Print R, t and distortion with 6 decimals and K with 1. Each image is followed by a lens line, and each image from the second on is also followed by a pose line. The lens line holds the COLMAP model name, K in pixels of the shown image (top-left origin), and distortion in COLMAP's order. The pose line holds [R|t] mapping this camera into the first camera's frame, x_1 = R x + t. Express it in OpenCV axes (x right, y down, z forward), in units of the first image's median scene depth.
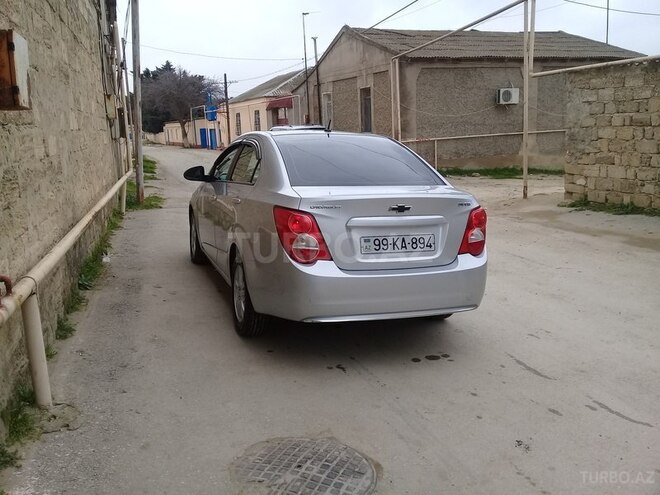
lens RADIAL K [[605.4, 0, 322.7], [0, 605.4, 239.4], [0, 0, 1]] dist [0.102889, -0.202121]
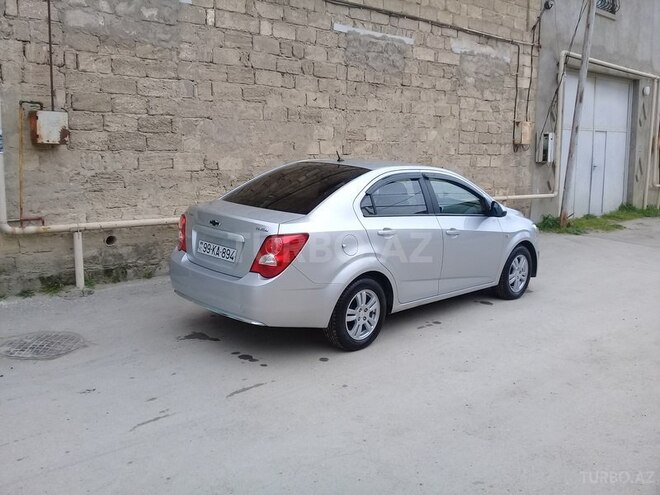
lens RADIAL K [[605.4, 0, 322.7], [0, 605.4, 239.4], [0, 0, 1]] dist [0.102889, -0.202121]
pose [[0.424675, 0.154151, -0.892126, 0.573468], [-0.180086, 0.980090, 0.083624, -0.068941], [0.887254, 0.125146, 0.443980, 0.270717]]
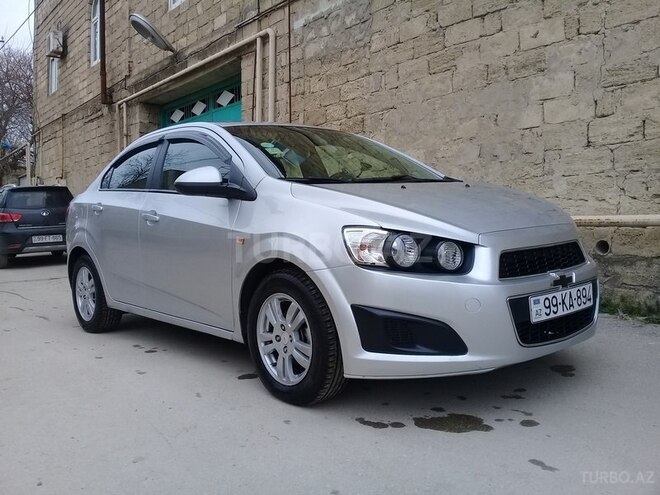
lens RADIAL K [[605.4, 0, 322.7], [0, 605.4, 239.4], [0, 0, 1]] dist [0.102889, -0.202121]
pose [[-0.931976, 0.039026, -0.360412, 0.106800], [-0.037008, 0.978752, 0.201679, -0.120795], [0.360625, 0.201298, -0.910730, 1.095068]]
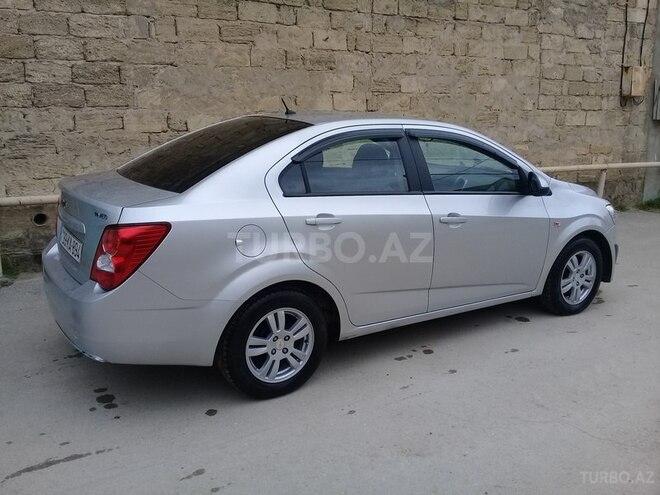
lens RADIAL K [[605.4, 0, 322.7], [0, 605.4, 239.4], [0, 0, 1]] dist [0.102889, -0.202121]
pose [[0.231769, 0.207468, -0.950390, 0.446296], [-0.173161, 0.970188, 0.169561, -0.089906], [0.957235, 0.125271, 0.260785, 0.477541]]
